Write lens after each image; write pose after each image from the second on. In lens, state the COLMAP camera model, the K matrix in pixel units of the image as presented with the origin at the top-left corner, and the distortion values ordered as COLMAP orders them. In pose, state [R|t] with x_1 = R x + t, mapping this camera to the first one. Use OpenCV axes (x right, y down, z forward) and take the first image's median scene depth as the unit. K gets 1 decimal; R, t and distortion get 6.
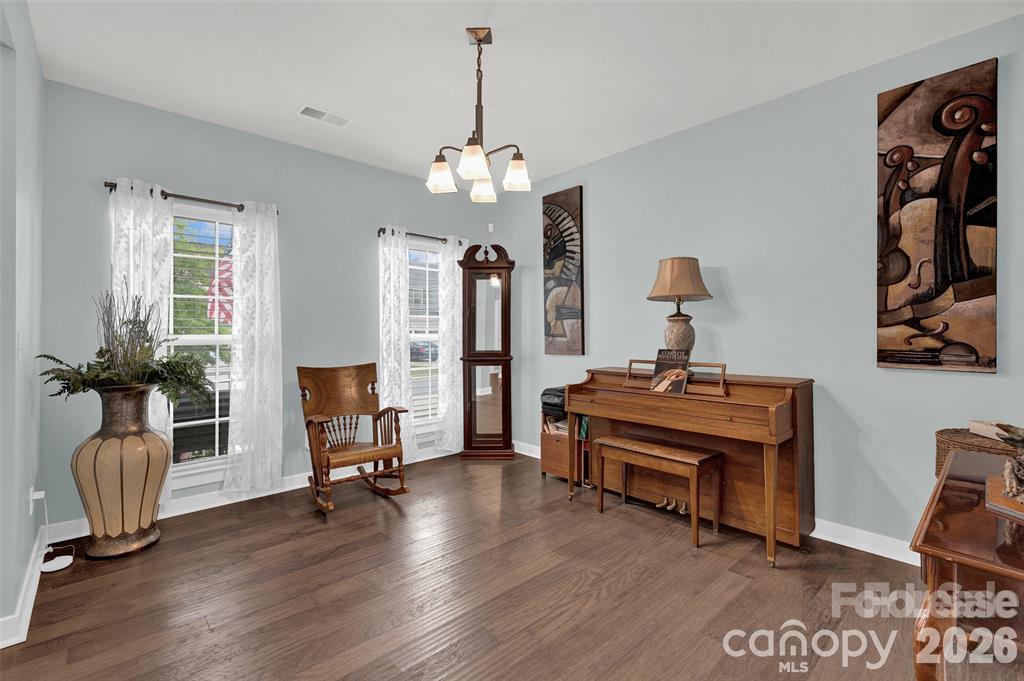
lens RADIAL K [[445.3, 0, 512.2], [0, 445.3, 336.6], [0, 0, 1]] dist [0.000073, 0.000016]
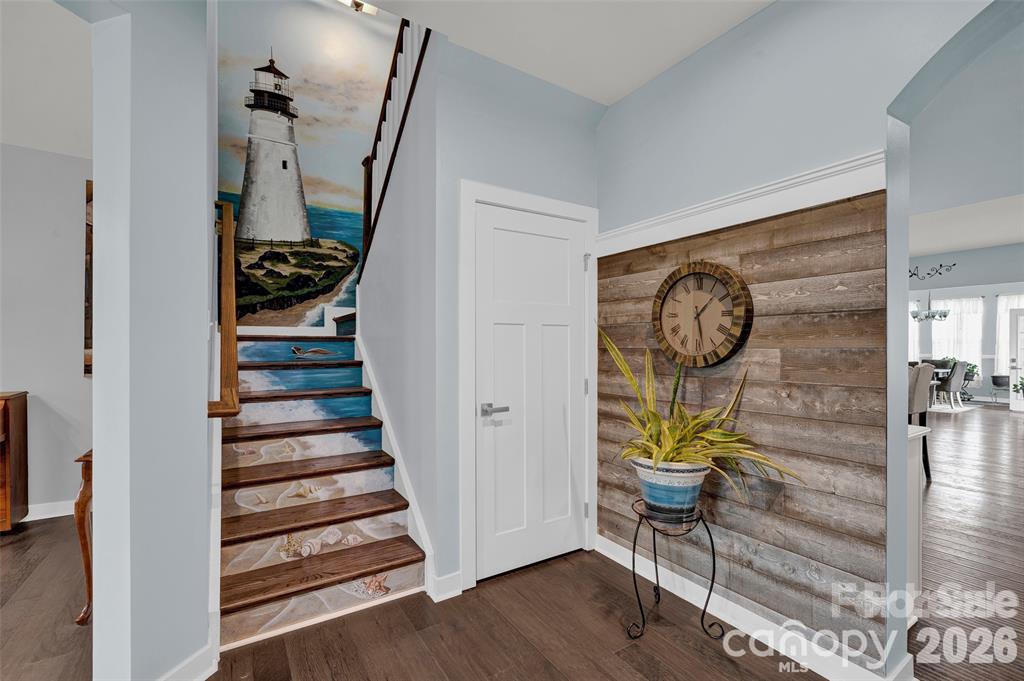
lens RADIAL K [[455.9, 0, 534.3], [0, 455.9, 343.2], [0, 0, 1]] dist [0.001456, 0.000388]
pose [[0.144032, 0.008615, 0.989536, -0.259136], [-0.001828, 0.999963, -0.008440, -0.016878], [-0.989571, -0.000593, 0.144042, -0.395136]]
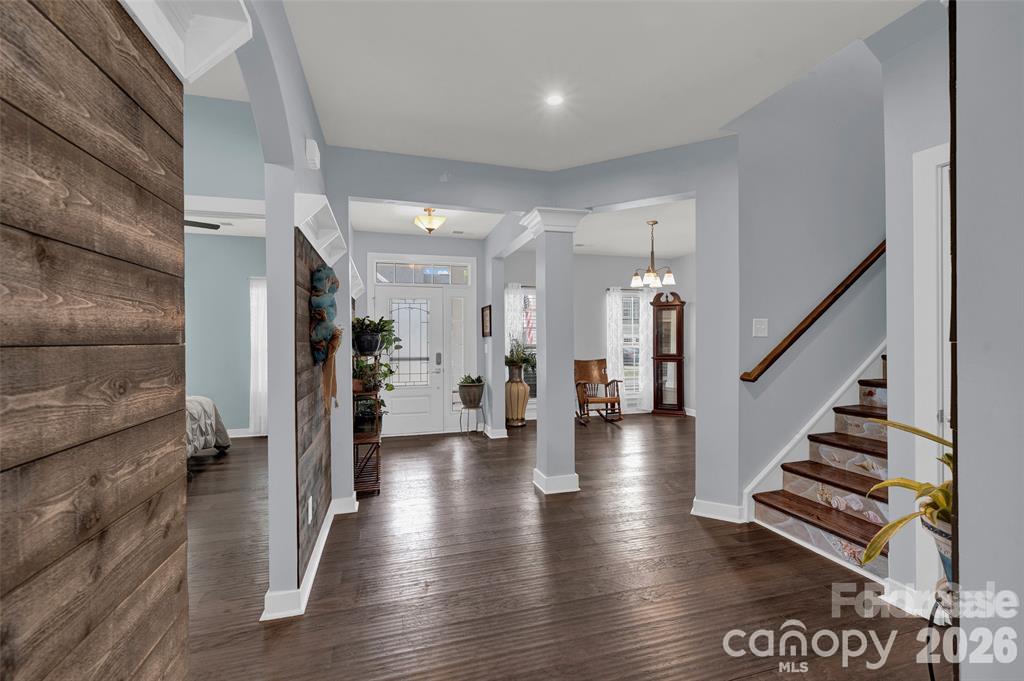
lens RADIAL K [[445.3, 0, 512.2], [0, 445.3, 336.6], [0, 0, 1]] dist [0.000073, 0.000016]
pose [[0.895255, -0.004327, -0.445532, 0.212945], [-0.000587, 0.999941, -0.010892, -0.017005], [0.445553, 0.010013, 0.895200, -1.003301]]
